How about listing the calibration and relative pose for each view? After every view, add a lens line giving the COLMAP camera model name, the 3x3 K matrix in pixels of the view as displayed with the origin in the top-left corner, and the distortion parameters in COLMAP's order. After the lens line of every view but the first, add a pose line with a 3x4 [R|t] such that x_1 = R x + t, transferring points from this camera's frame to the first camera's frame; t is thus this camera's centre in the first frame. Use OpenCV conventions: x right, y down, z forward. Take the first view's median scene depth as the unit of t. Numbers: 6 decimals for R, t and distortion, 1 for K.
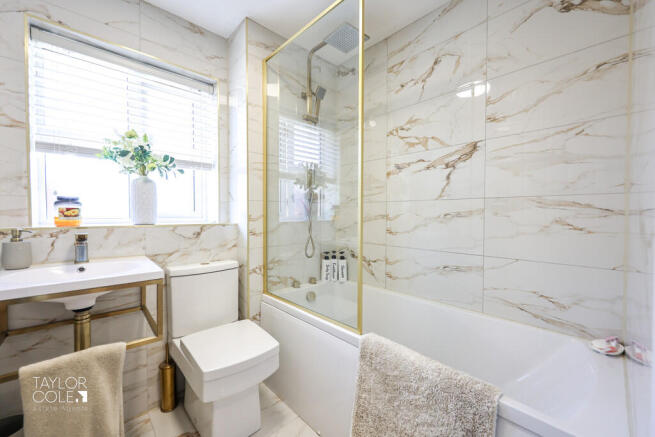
lens RADIAL K [[265.1, 0, 323.3], [0, 265.1, 218.3], [0, 0, 1]] dist [-0.001517, -0.000344]
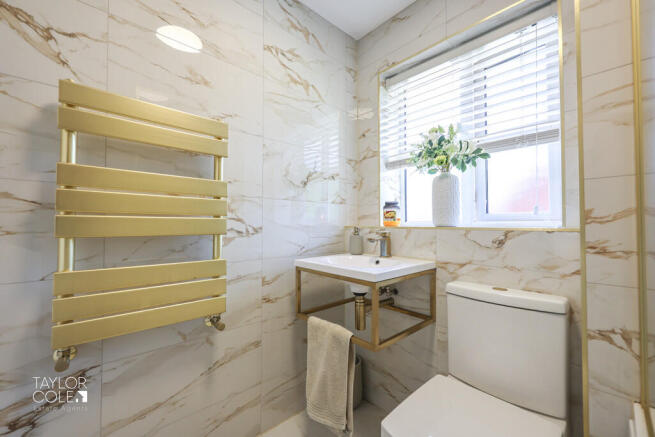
lens RADIAL K [[265.1, 0, 323.3], [0, 265.1, 218.3], [0, 0, 1]] dist [-0.001517, -0.000344]
pose [[0.007046, -0.023156, -0.999707, 0.211971], [-0.020050, 0.999528, -0.023293, 0.024531], [0.999774, 0.020209, 0.006579, 0.601778]]
